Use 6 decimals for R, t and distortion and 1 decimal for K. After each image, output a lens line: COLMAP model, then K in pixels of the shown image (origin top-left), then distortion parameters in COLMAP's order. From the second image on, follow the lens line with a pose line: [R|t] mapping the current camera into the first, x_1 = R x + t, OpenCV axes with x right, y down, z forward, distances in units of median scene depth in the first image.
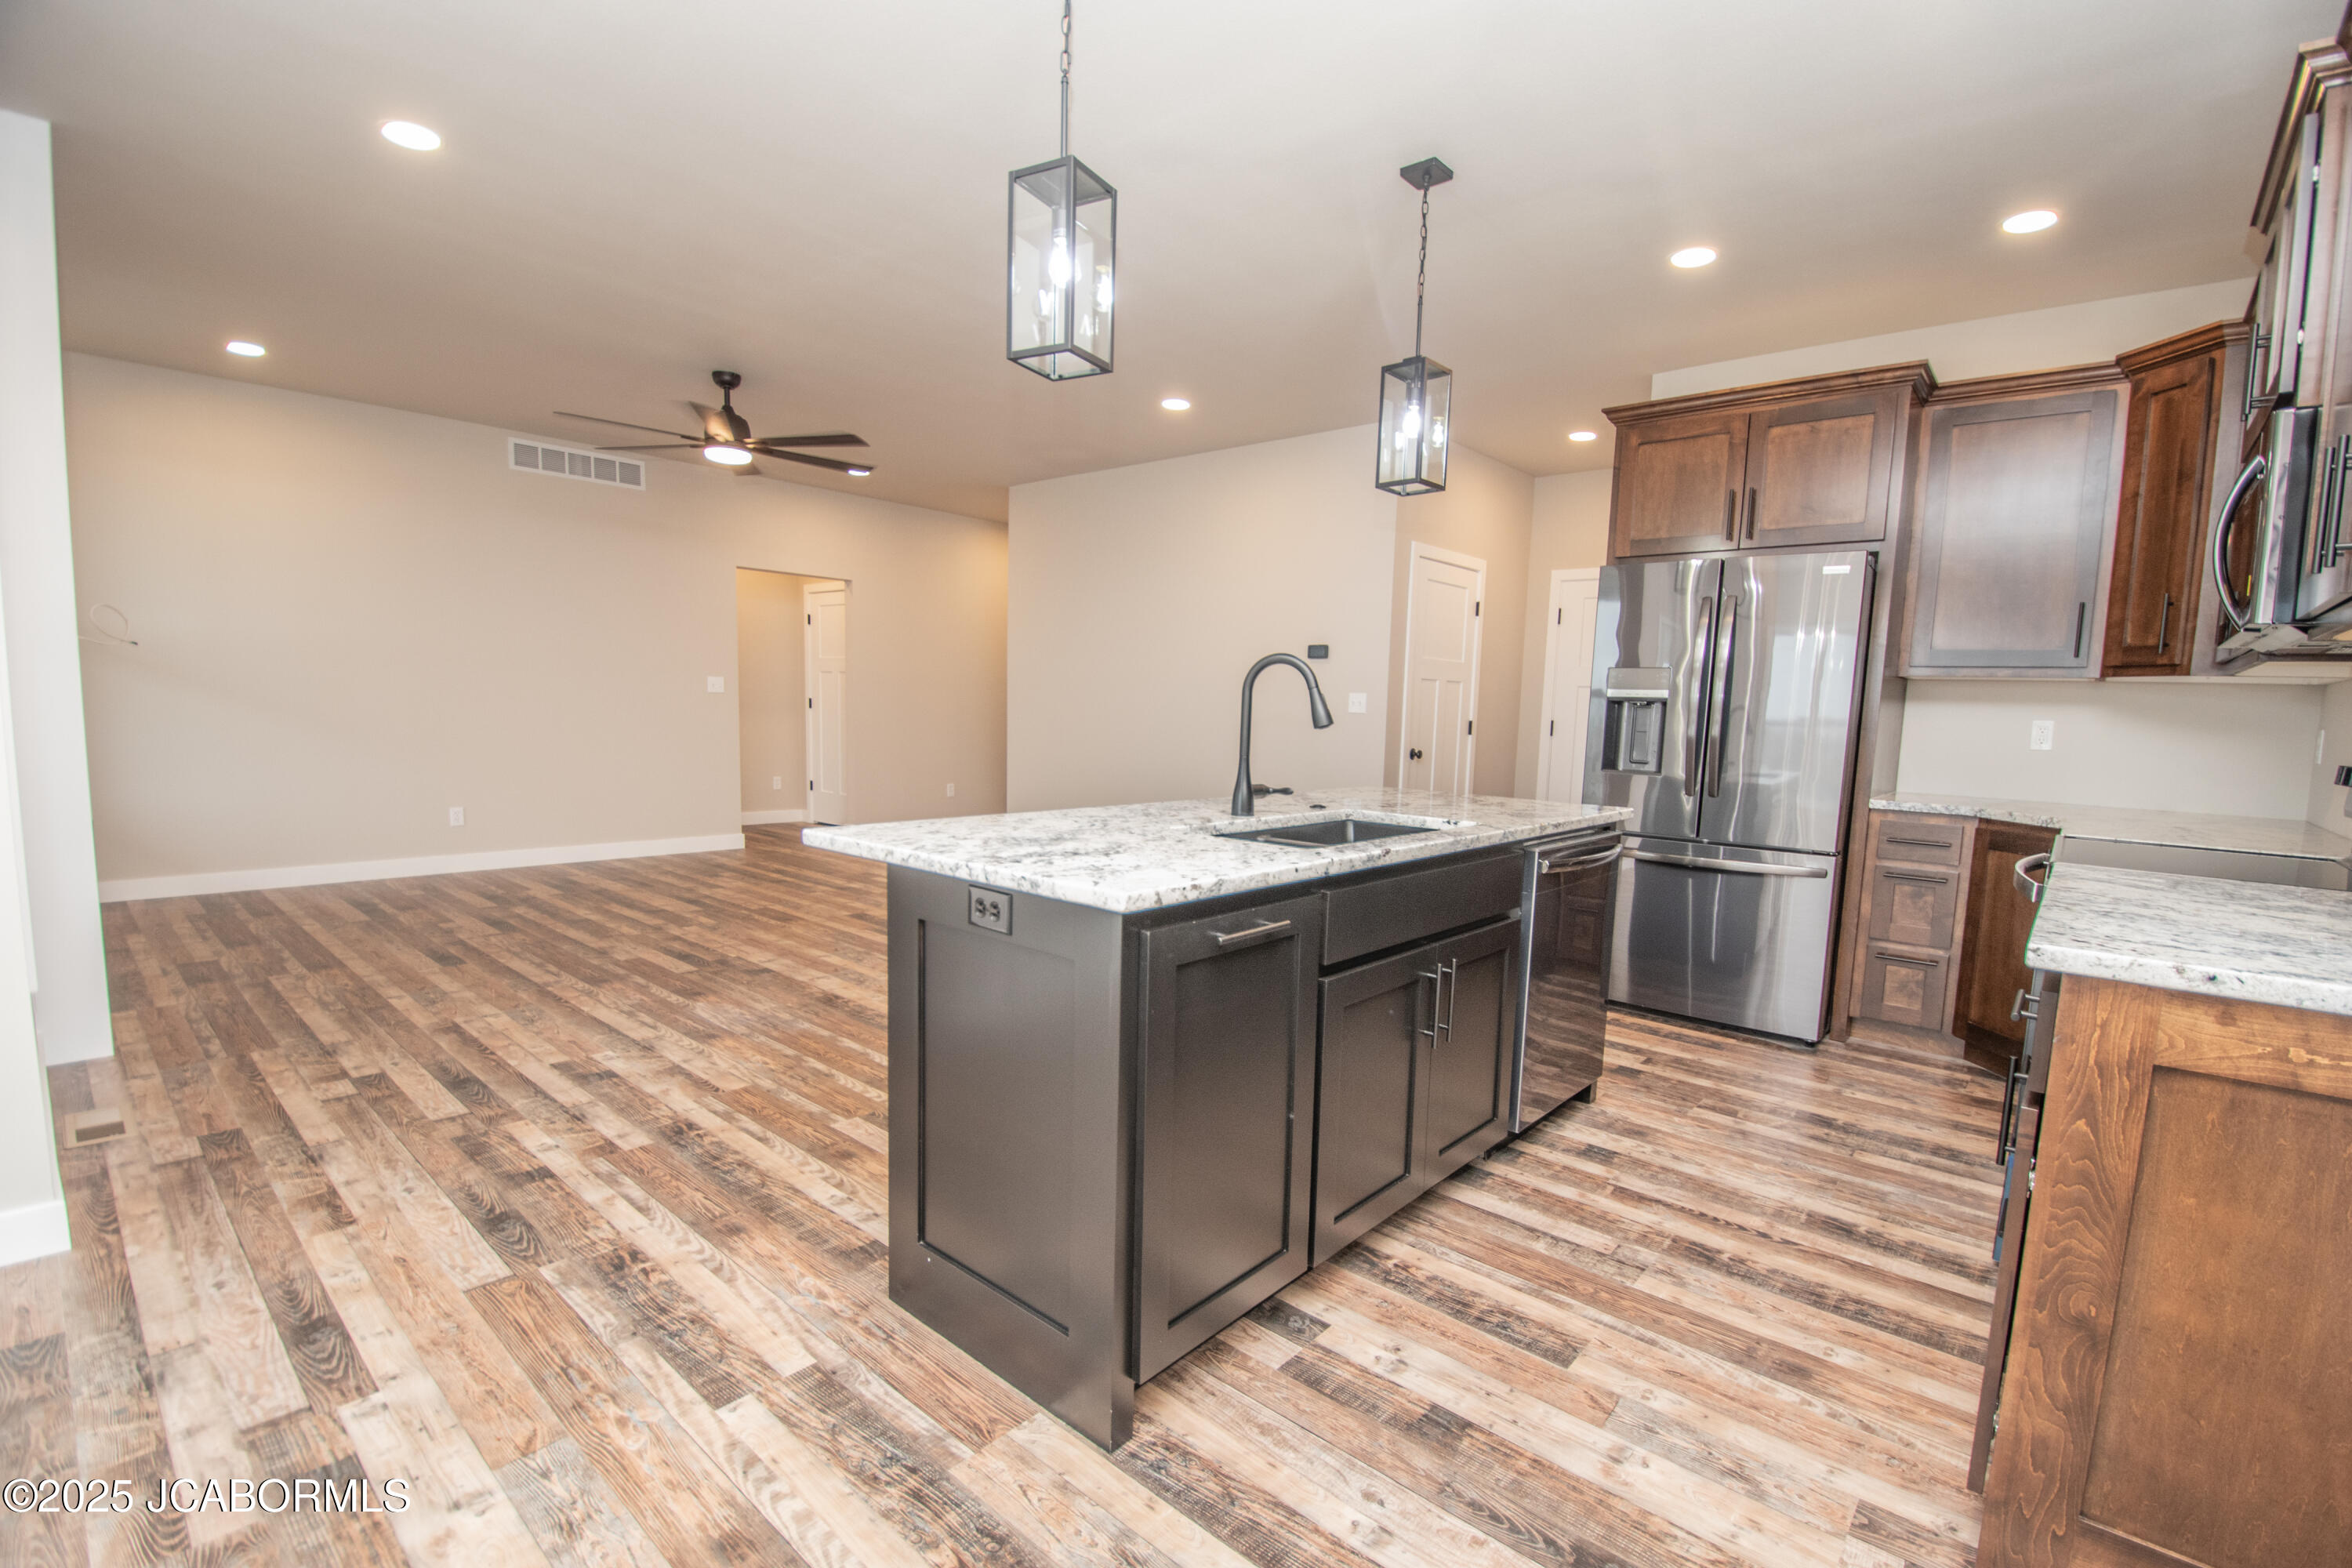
lens RADIAL K [[1033.7, 0, 1207.7], [0, 1033.7, 815.2], [0, 0, 1]] dist [0.017751, -0.025635]
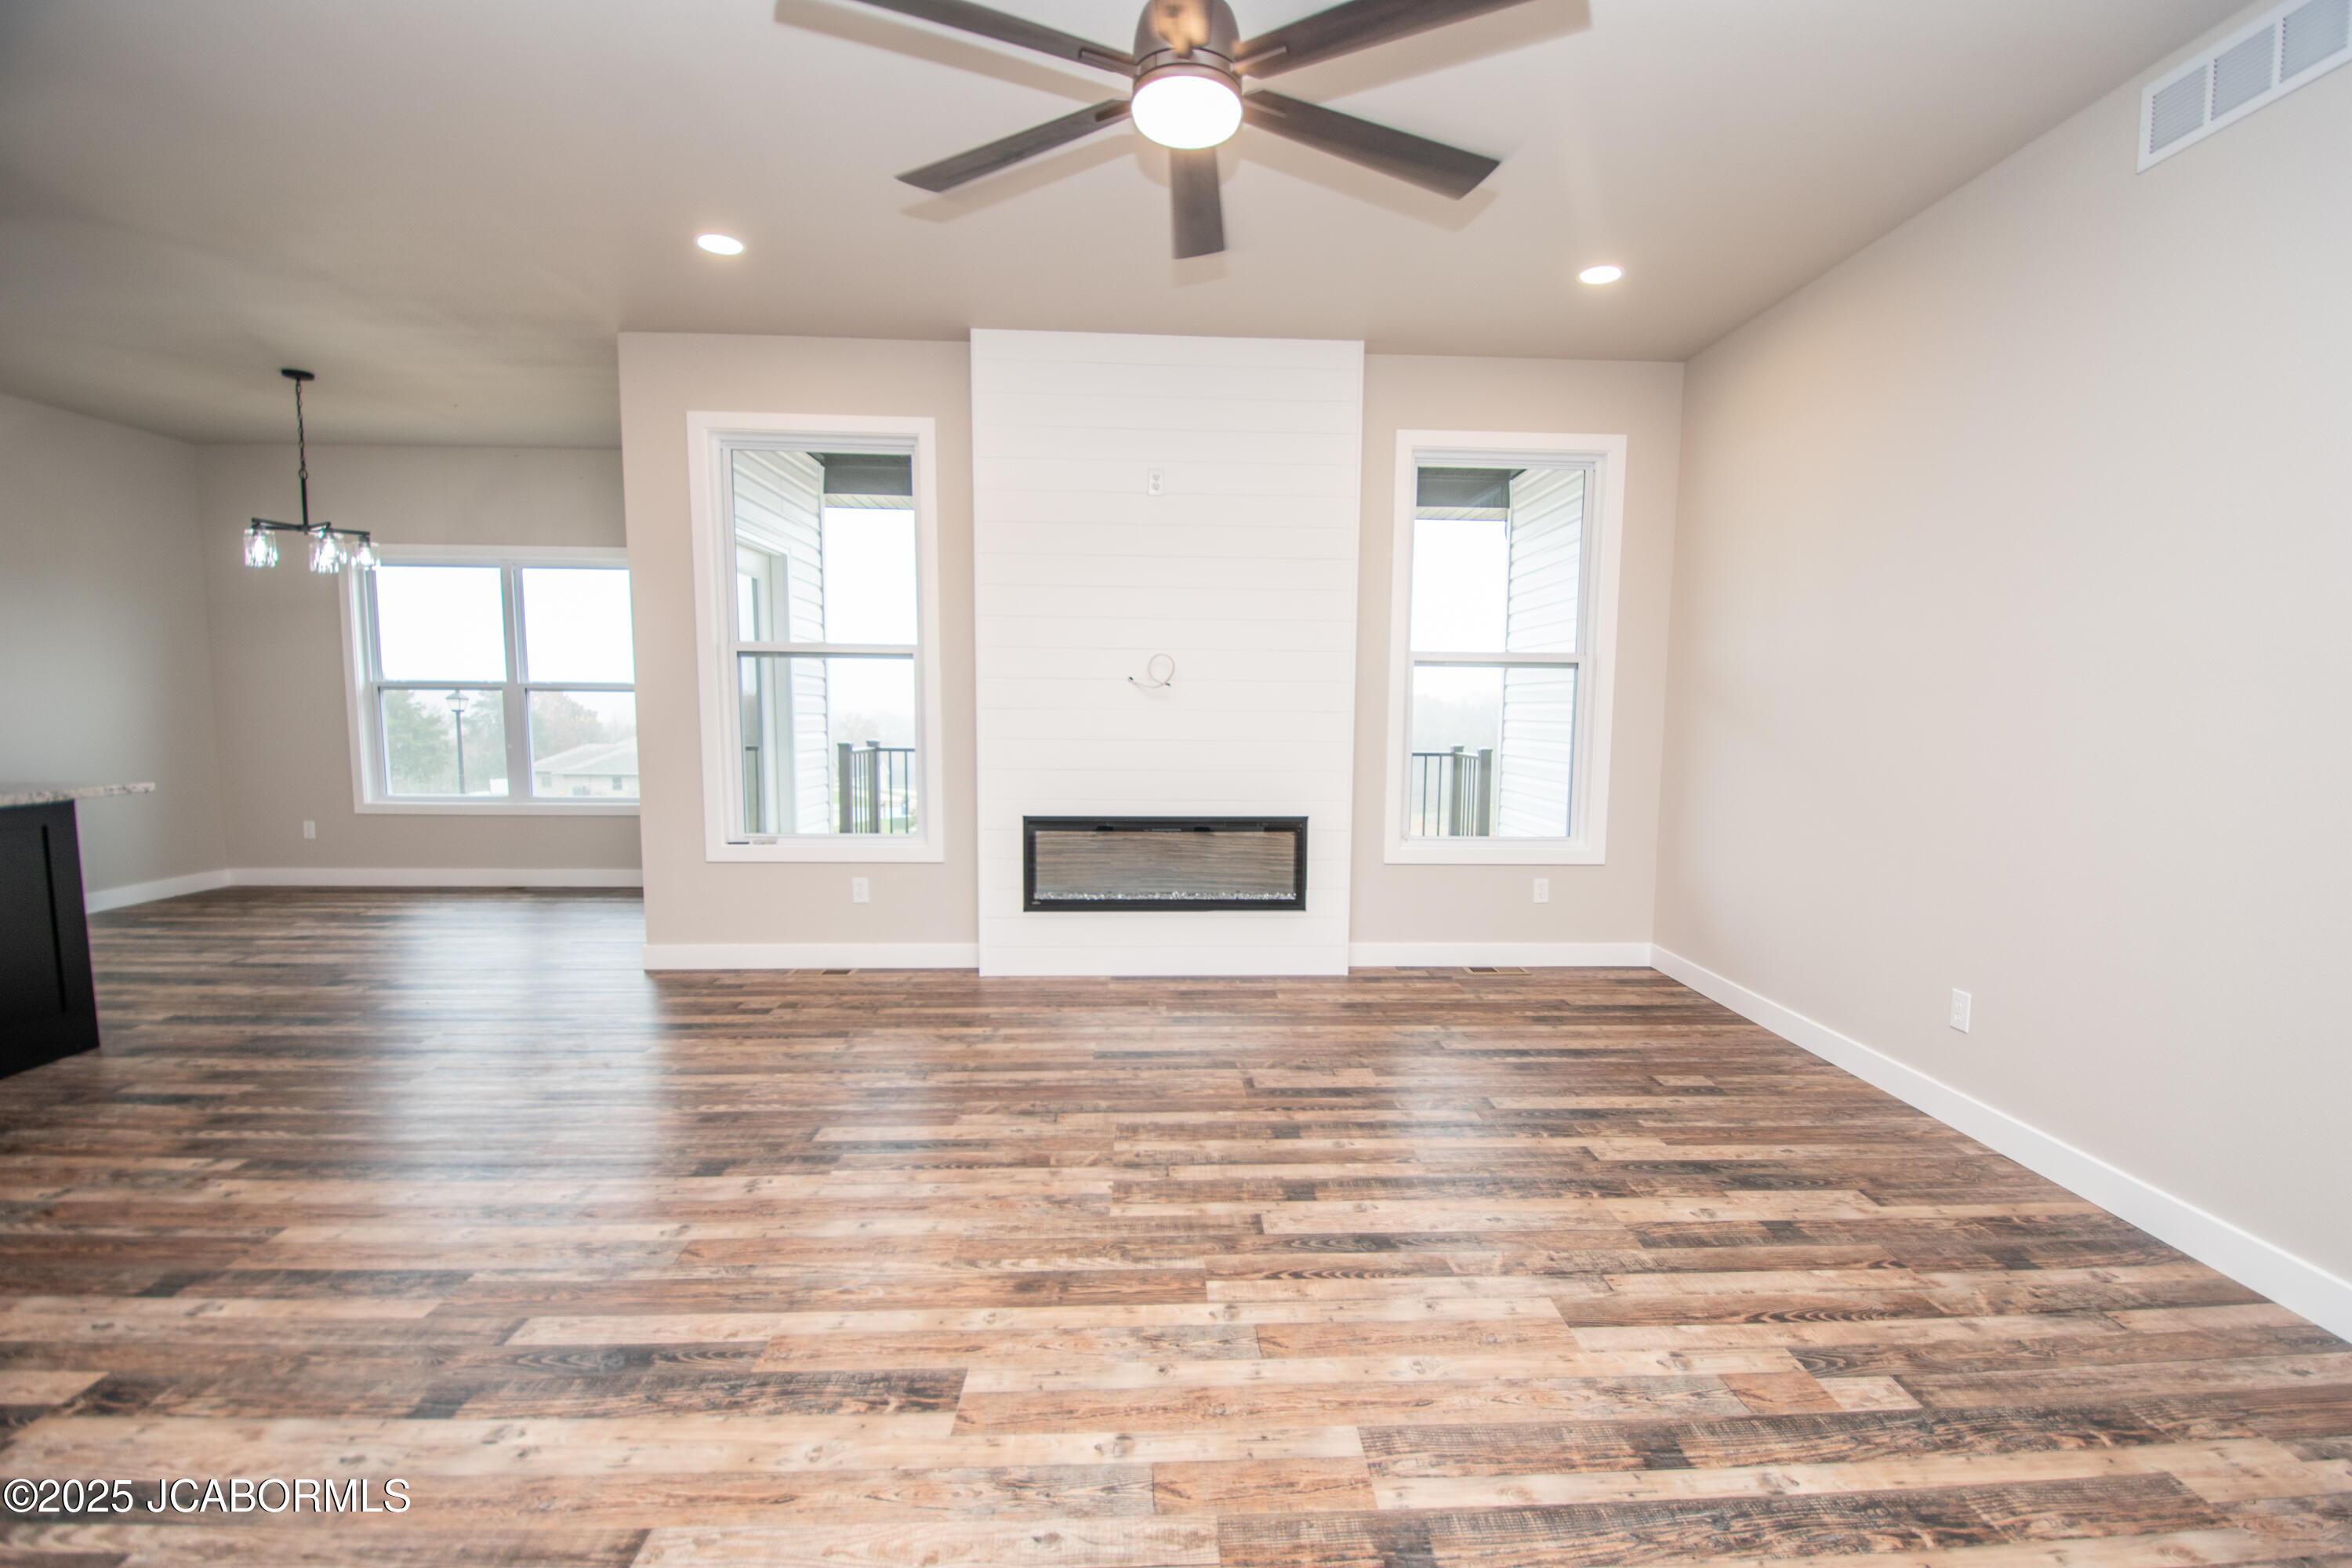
lens RADIAL K [[1033.7, 0, 1207.7], [0, 1033.7, 815.2], [0, 0, 1]] dist [0.017751, -0.025635]
pose [[-0.724410, 0.033175, -0.688571, -0.300082], [-0.106623, 0.981430, 0.159458, -0.236838], [0.681074, 0.188930, -0.707420, 2.081950]]
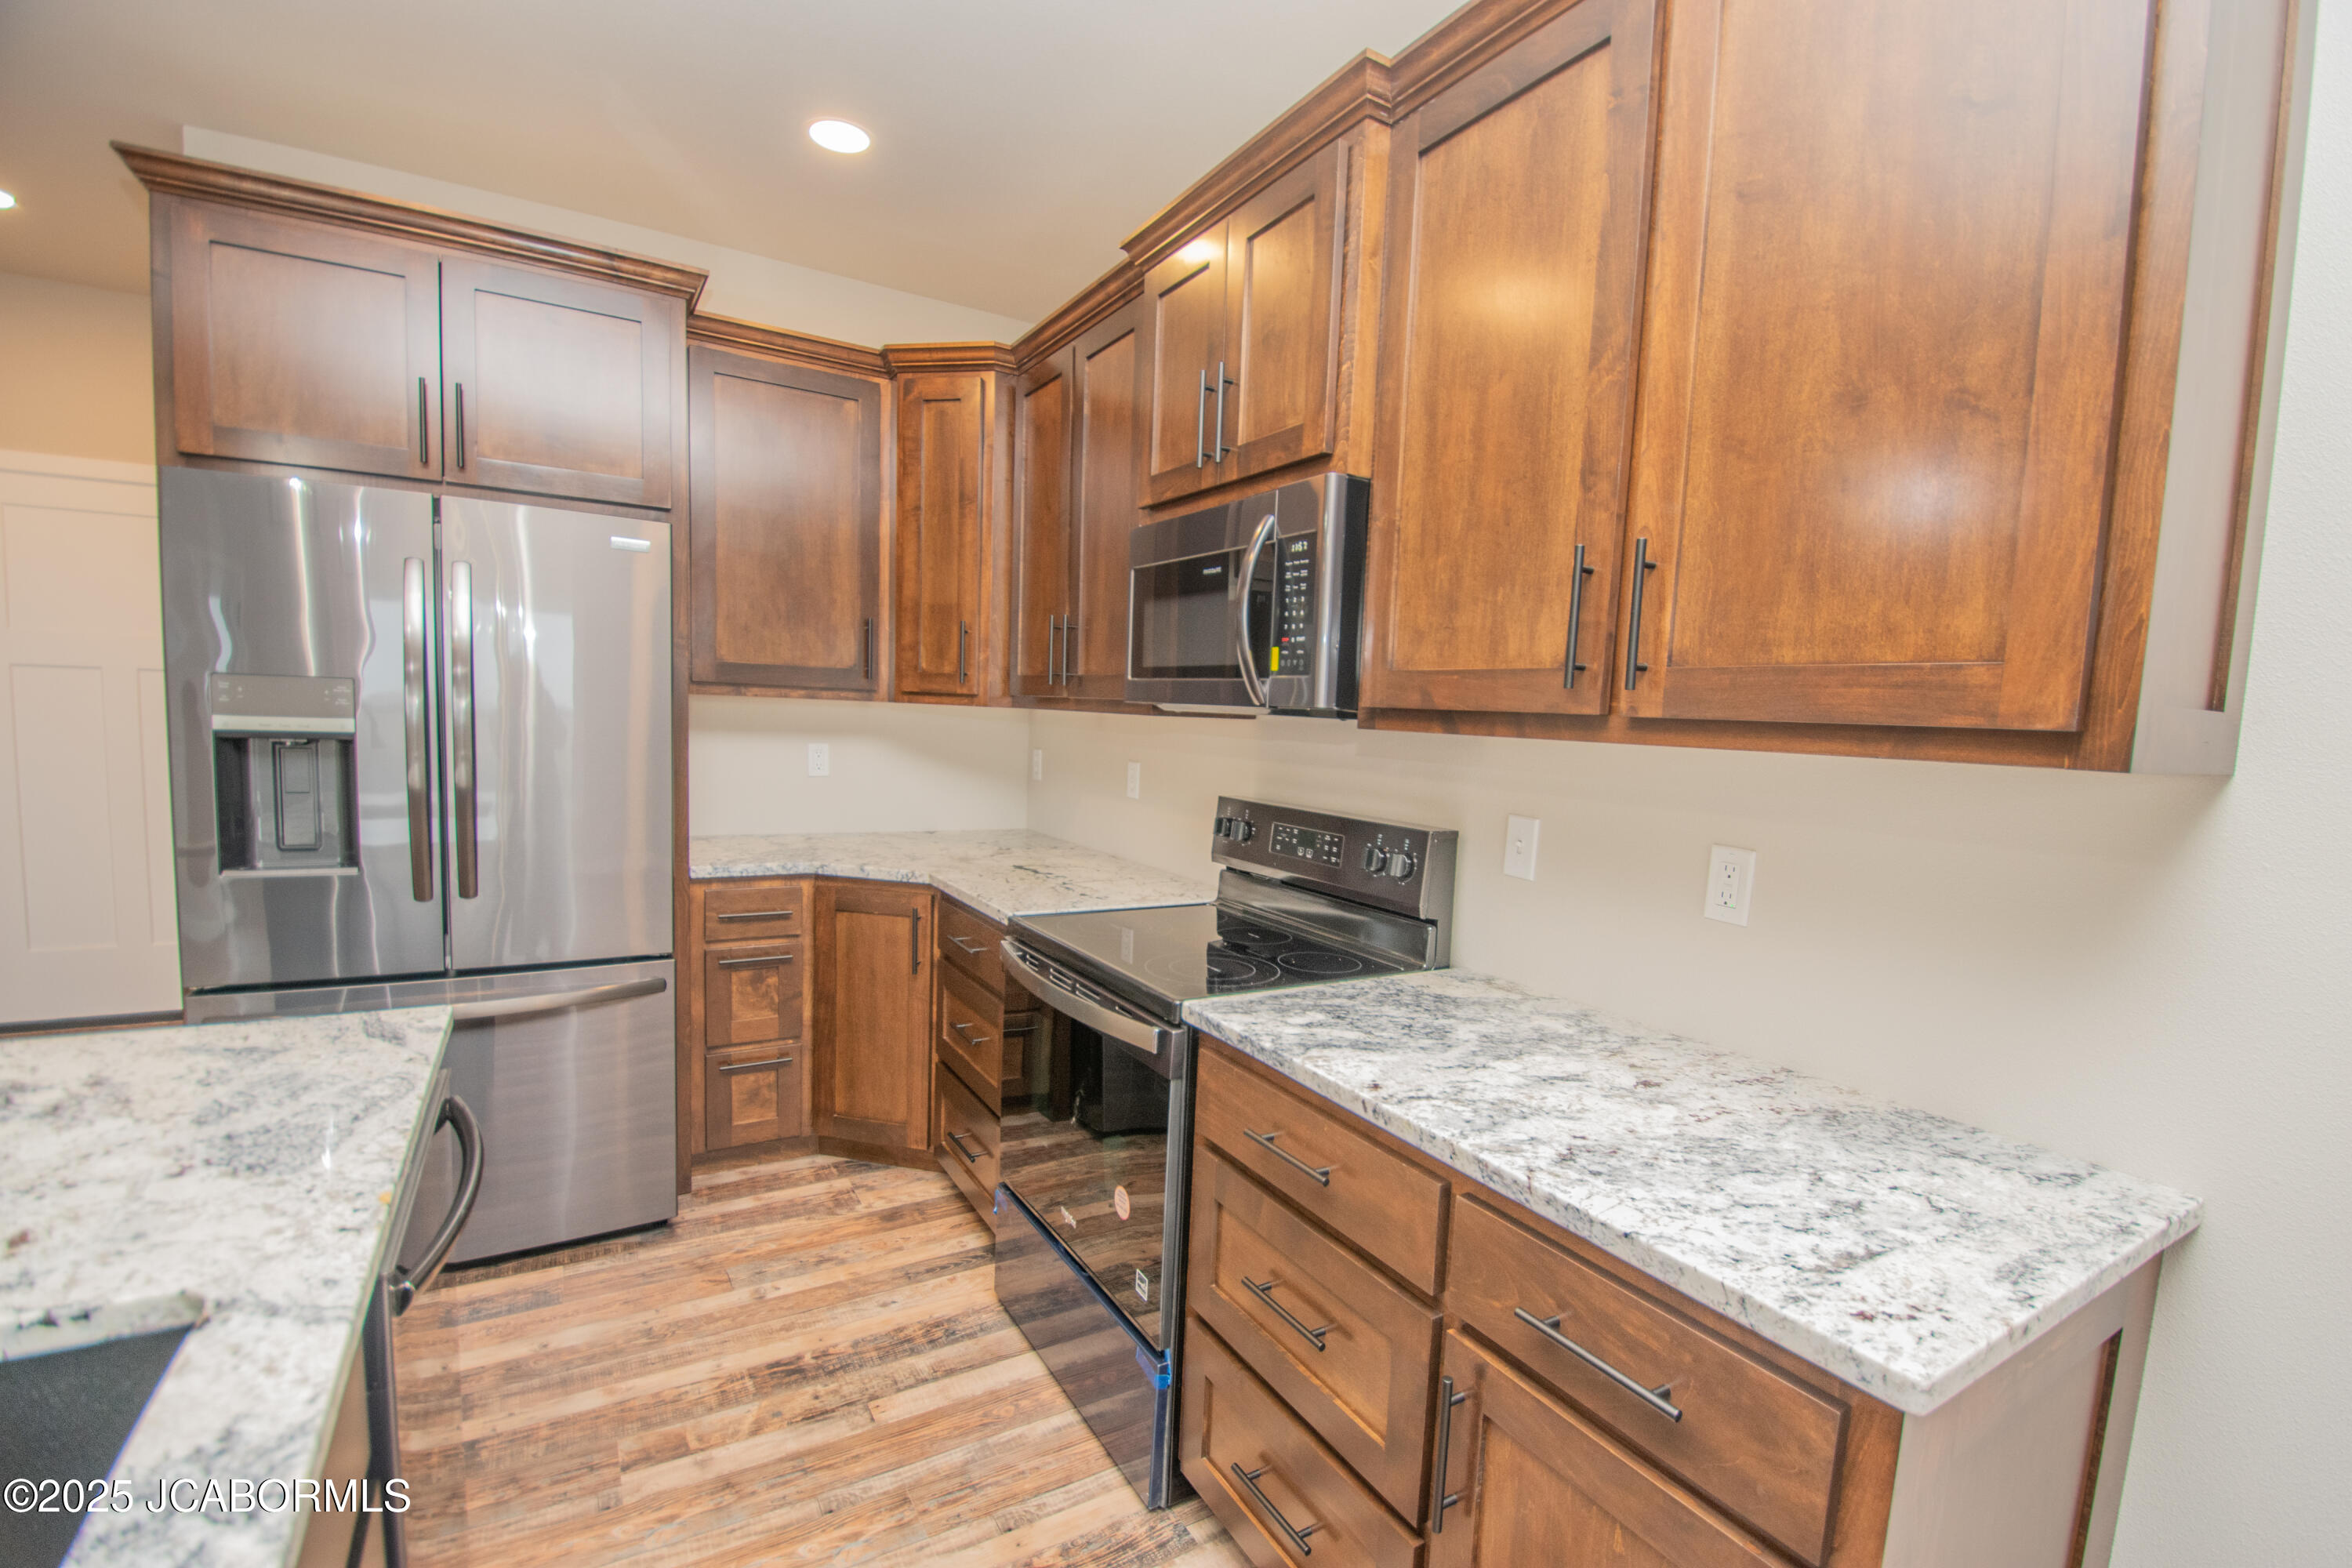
lens RADIAL K [[1033.7, 0, 1207.7], [0, 1033.7, 815.2], [0, 0, 1]] dist [0.017751, -0.025635]
pose [[0.302038, -0.116268, 0.946179, 0.064193], [0.071737, 0.992492, 0.099059, -0.110503], [-0.950593, 0.037957, 0.308111, 0.473107]]
